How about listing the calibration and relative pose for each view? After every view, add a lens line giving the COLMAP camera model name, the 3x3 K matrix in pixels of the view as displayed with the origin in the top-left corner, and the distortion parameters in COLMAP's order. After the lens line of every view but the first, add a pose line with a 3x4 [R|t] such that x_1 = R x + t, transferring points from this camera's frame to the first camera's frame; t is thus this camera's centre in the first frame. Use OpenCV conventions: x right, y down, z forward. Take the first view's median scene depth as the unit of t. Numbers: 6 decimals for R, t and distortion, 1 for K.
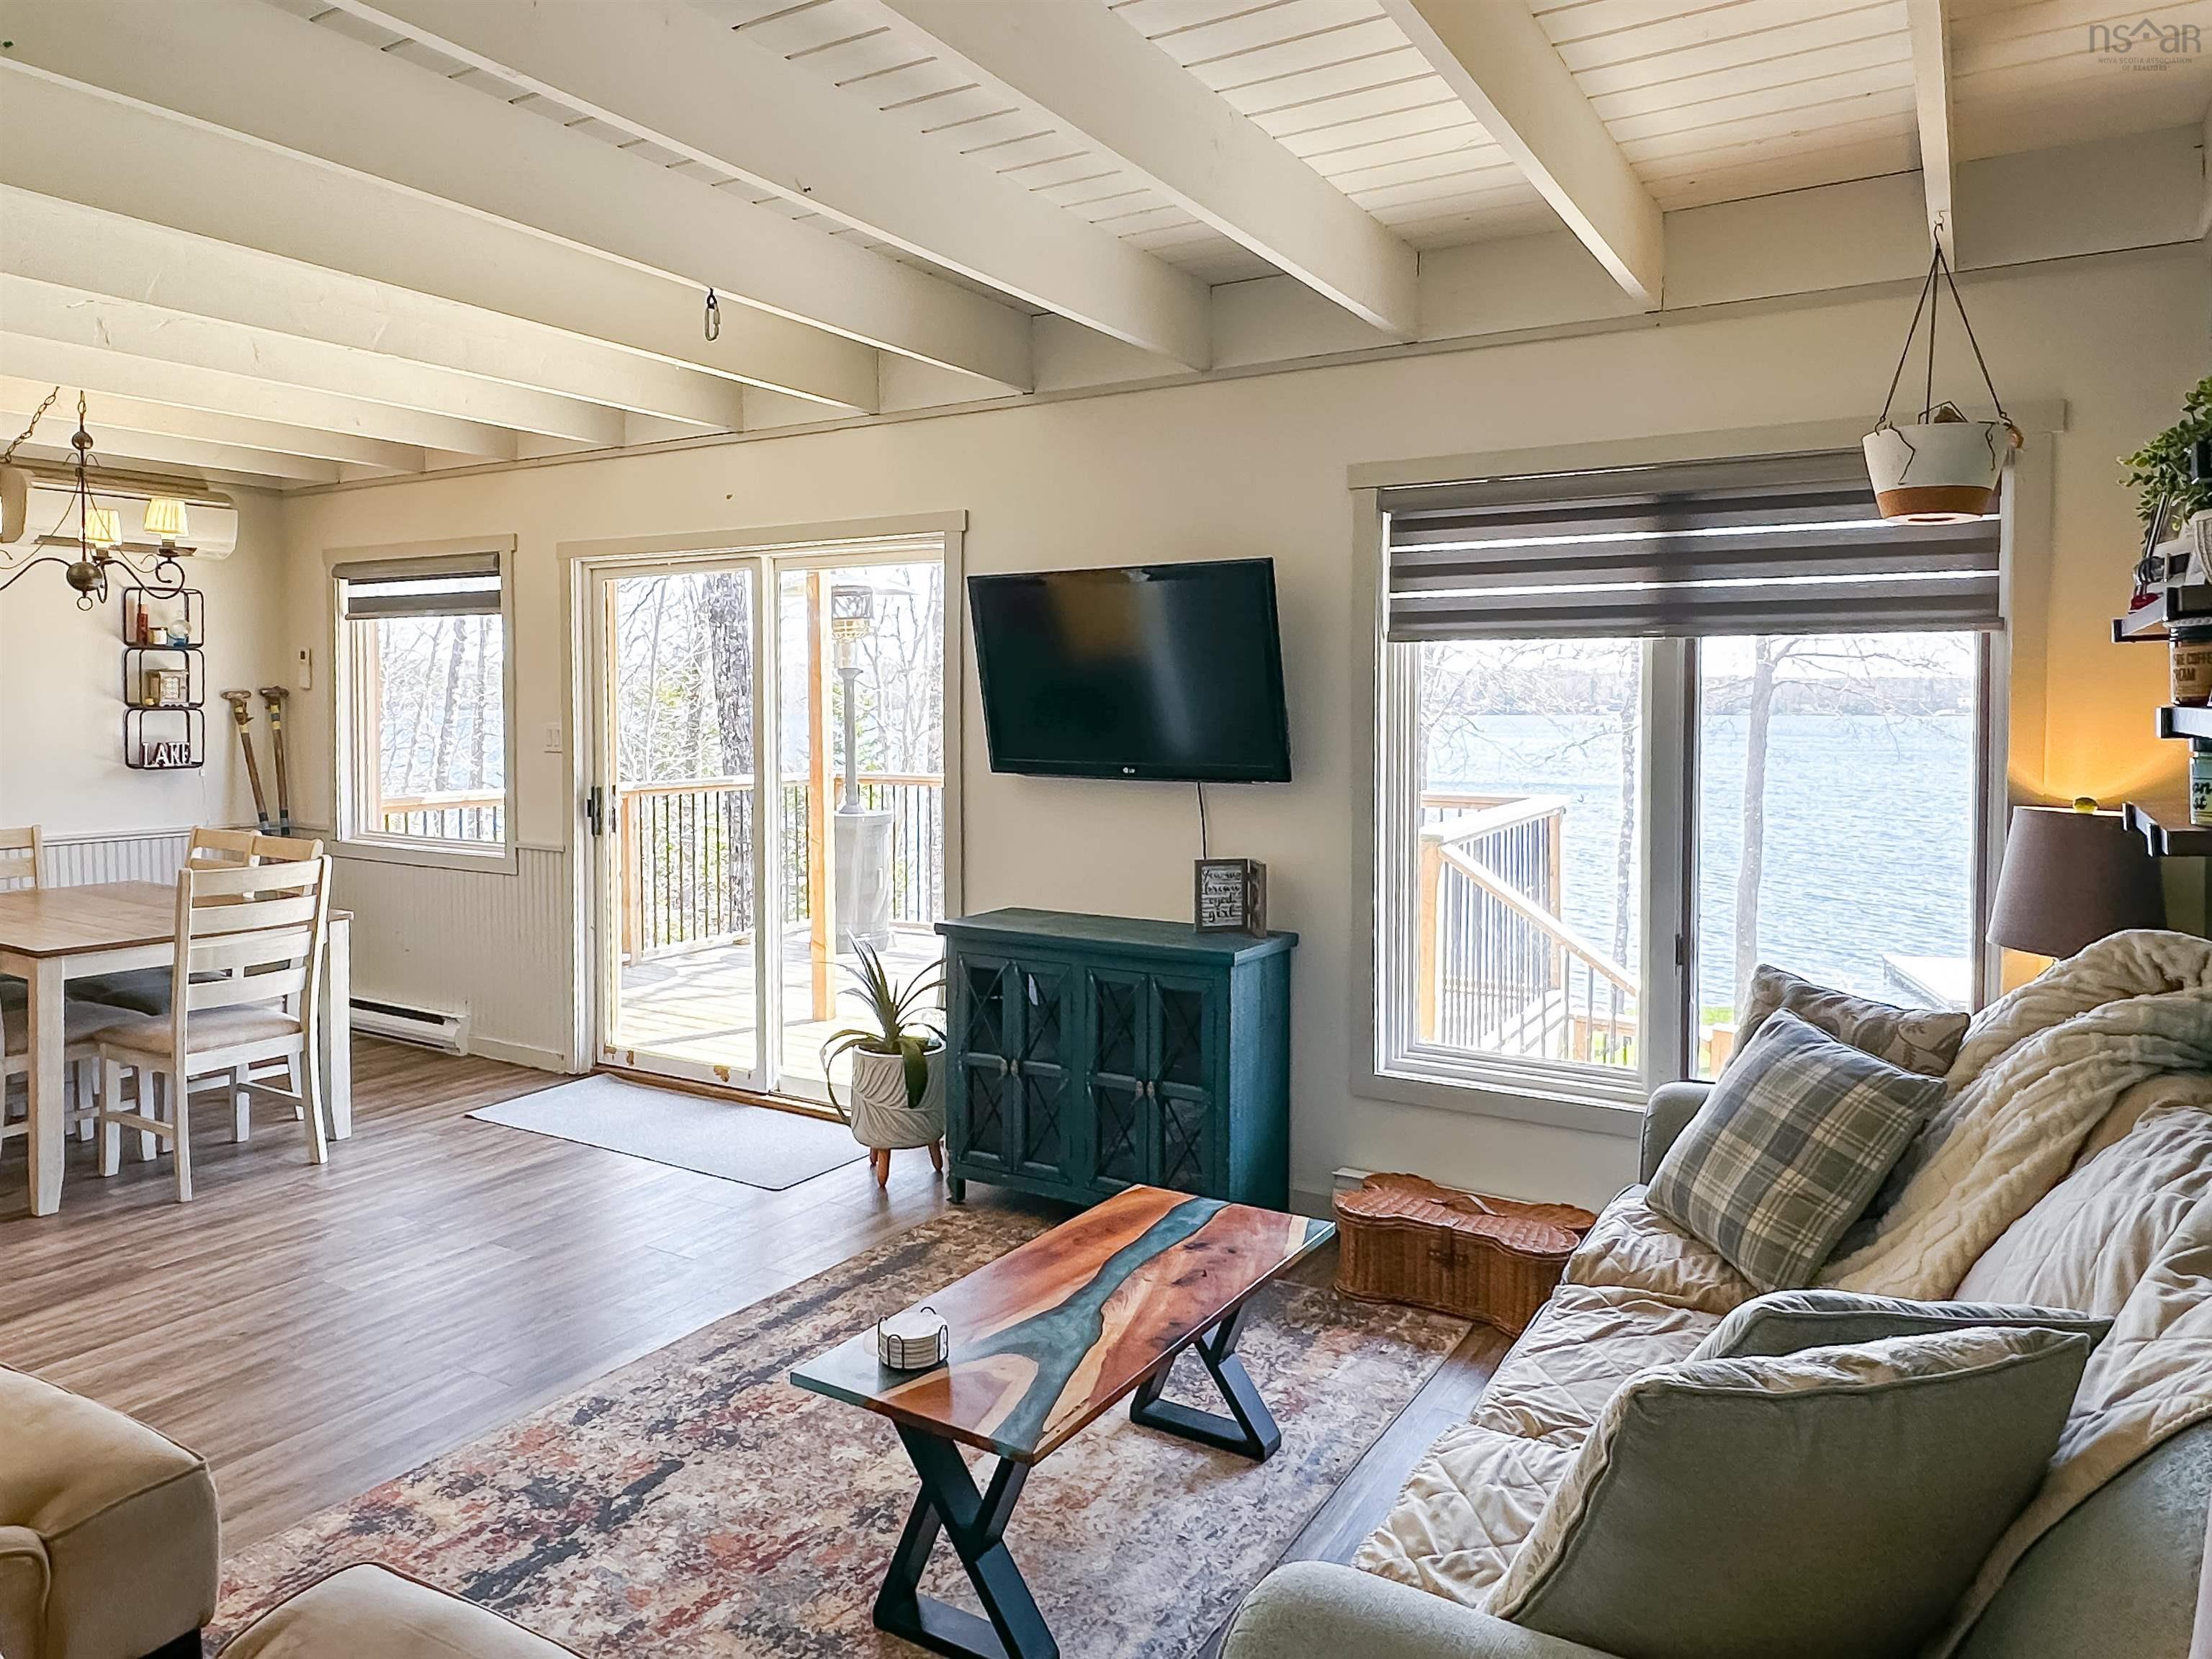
lens RADIAL K [[1452.7, 0, 1098.8], [0, 1452.7, 733.9], [0, 0, 1]] dist [-0.010105, -0.005750]
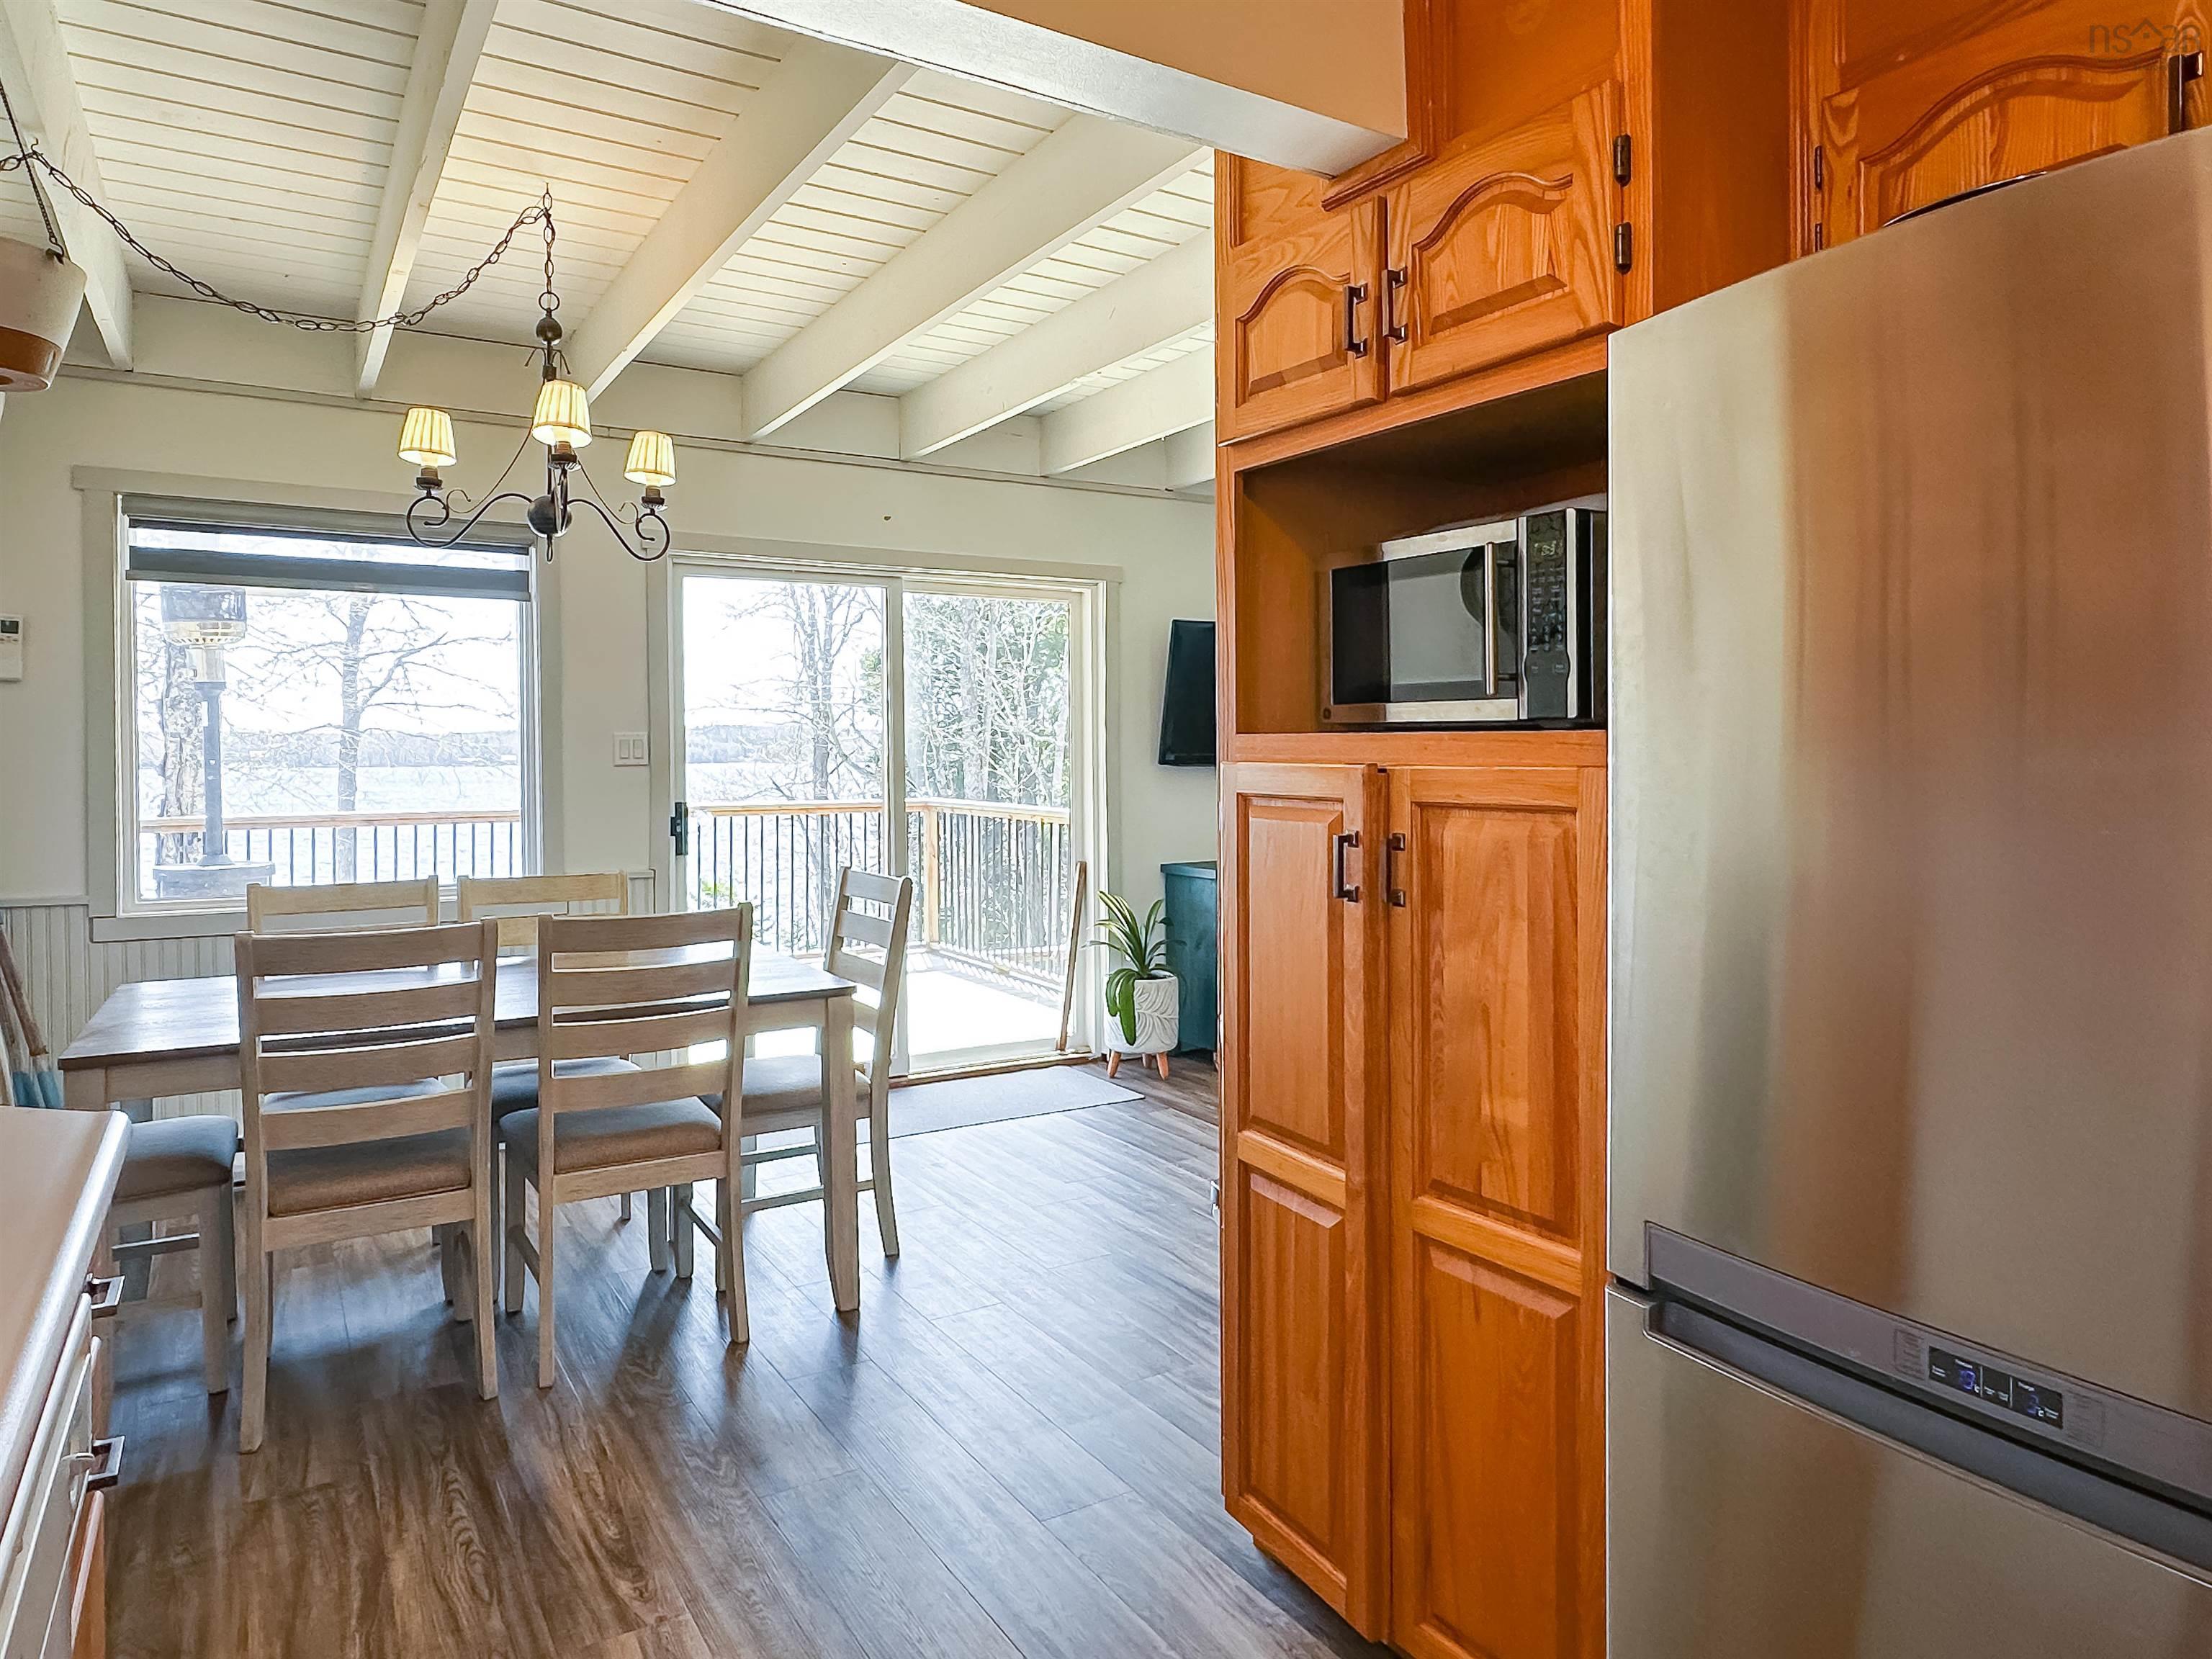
lens RADIAL K [[1374.8, 0, 1063.0], [0, 1374.8, 760.1], [0, 0, 1]] dist [-0.001389, -0.000477]
pose [[0.494027, -0.010953, 0.869378, -0.936815], [0.026740, 0.999639, -0.002601, 0.017672], [-0.869035, 0.024532, 0.494141, 0.354429]]
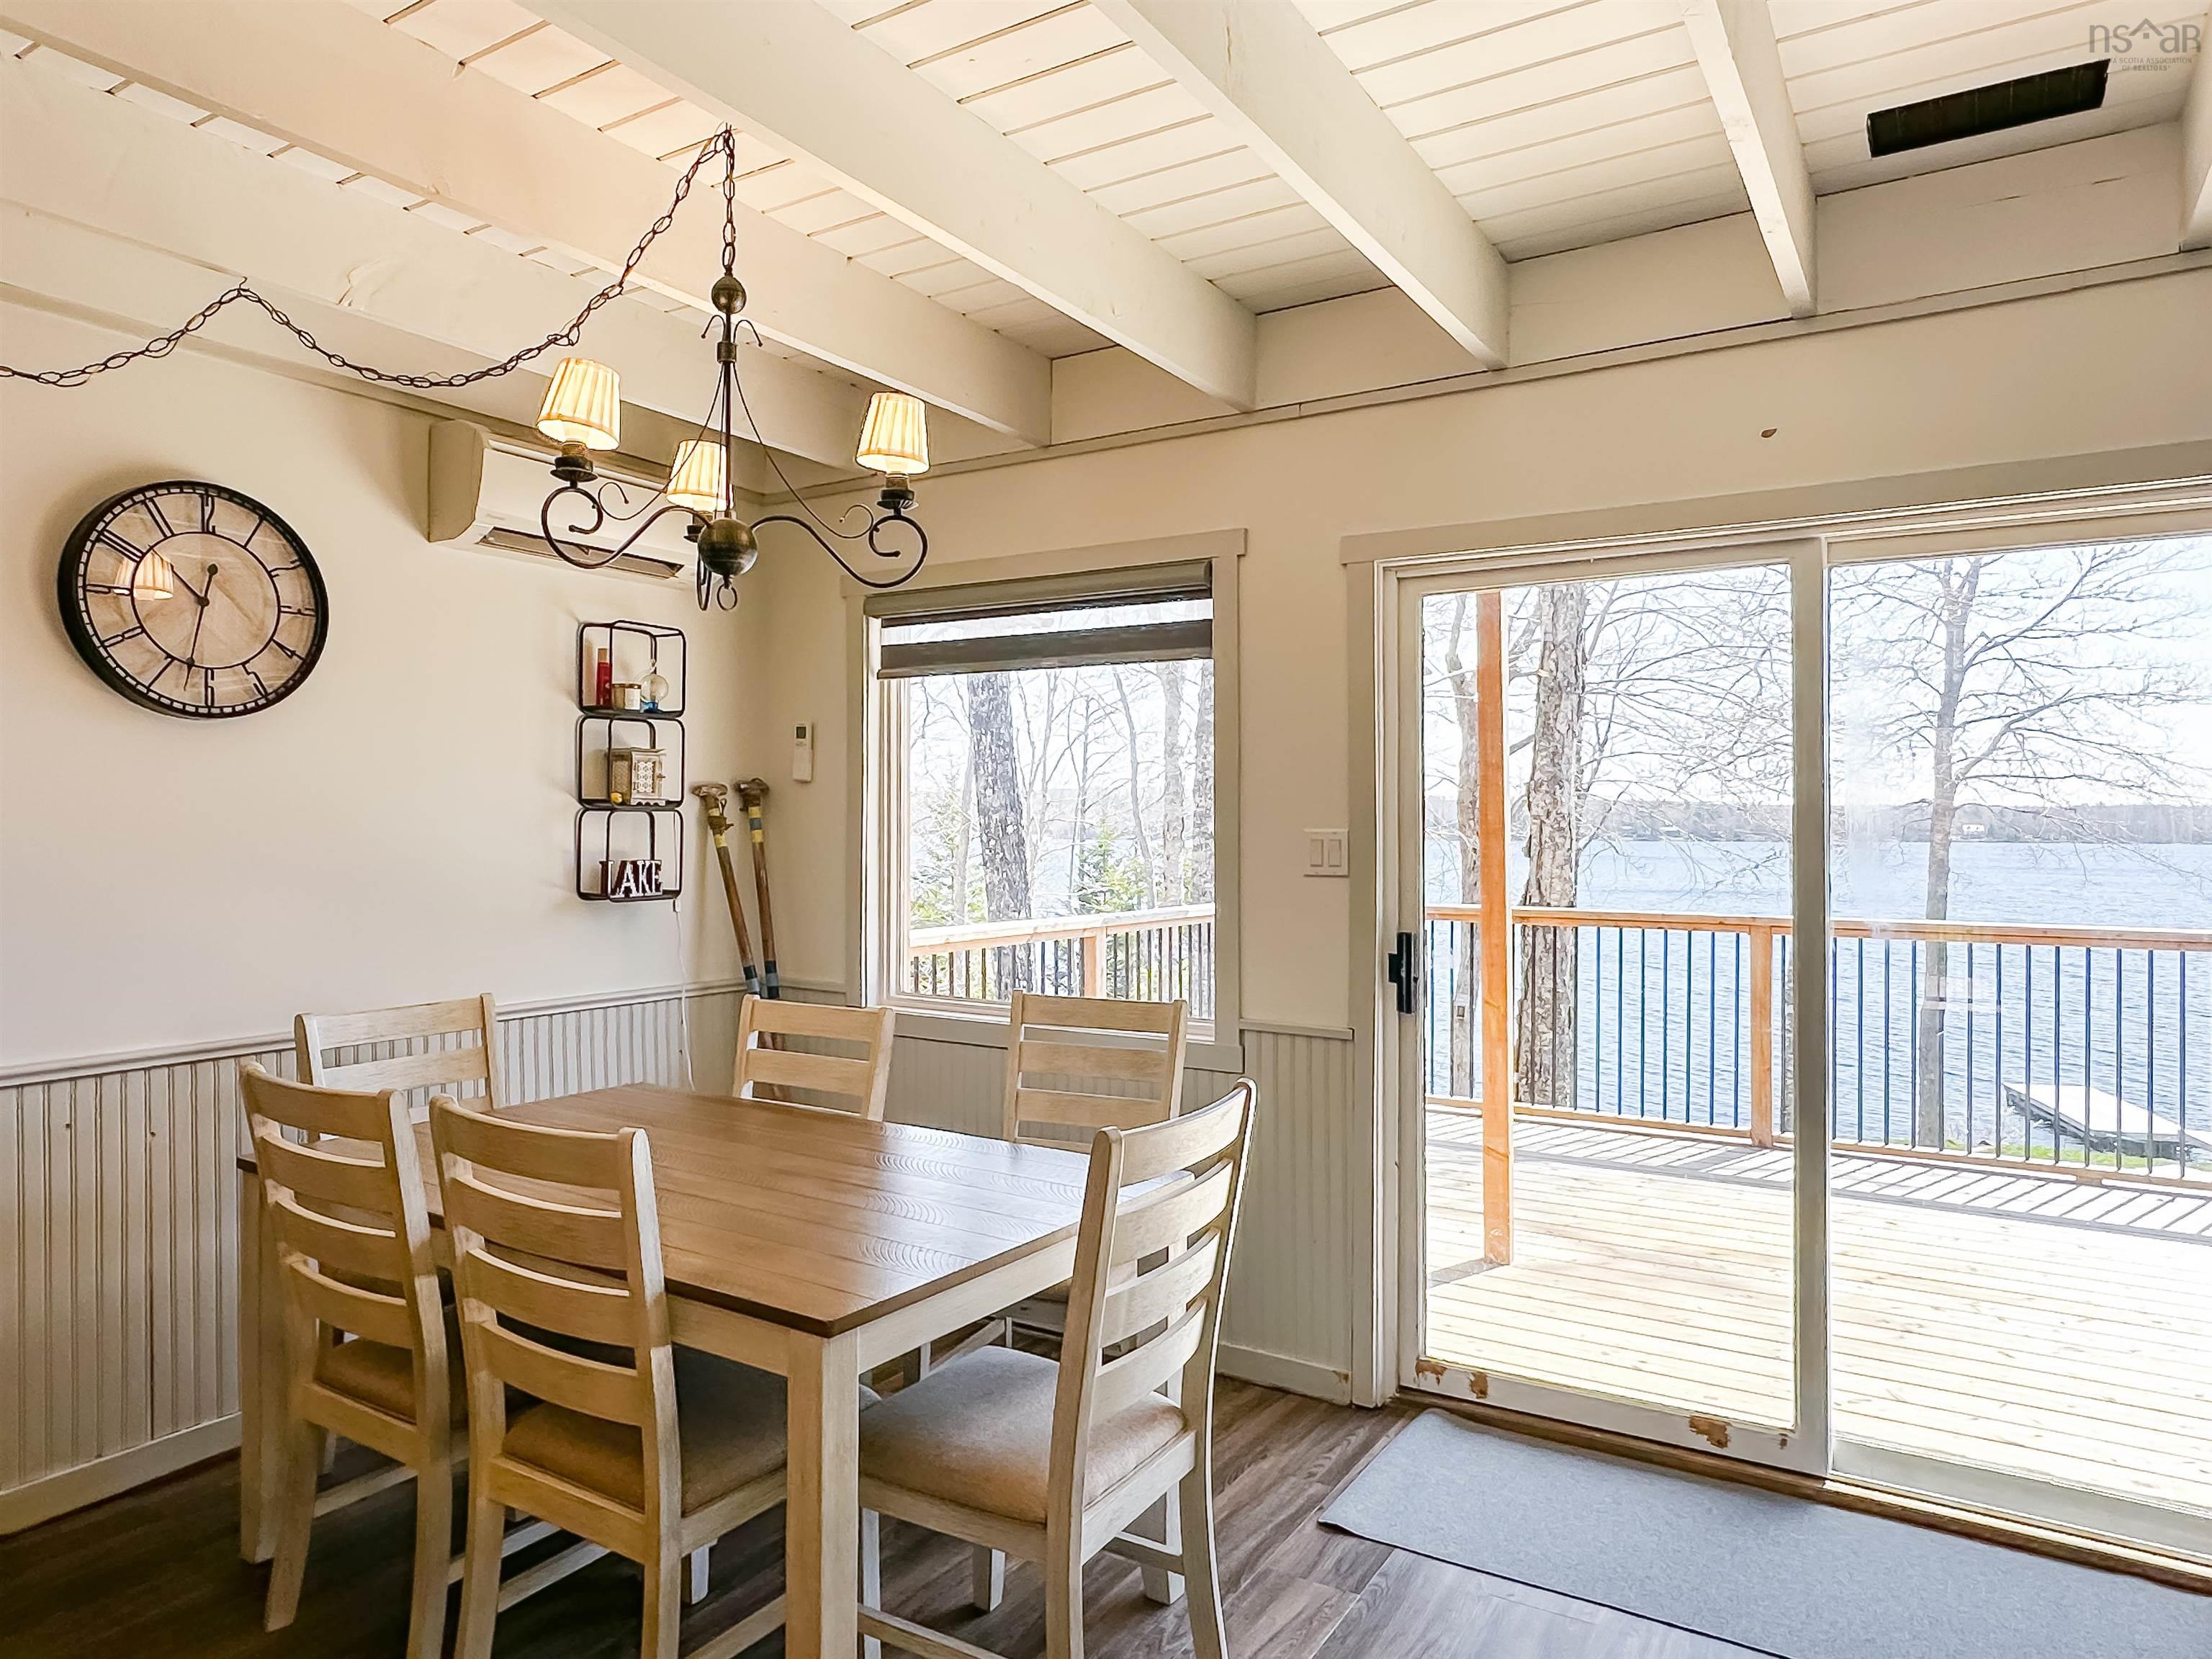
lens RADIAL K [[1374.8, 0, 1072.5], [0, 1374.8, 820.0], [0, 0, 1]] dist [-0.001389, -0.000477]
pose [[0.999877, 0.001065, -0.015669, -0.460374], [-0.001508, 0.999599, -0.028287, 0.005337], [0.015633, 0.028308, 0.999477, 0.400353]]
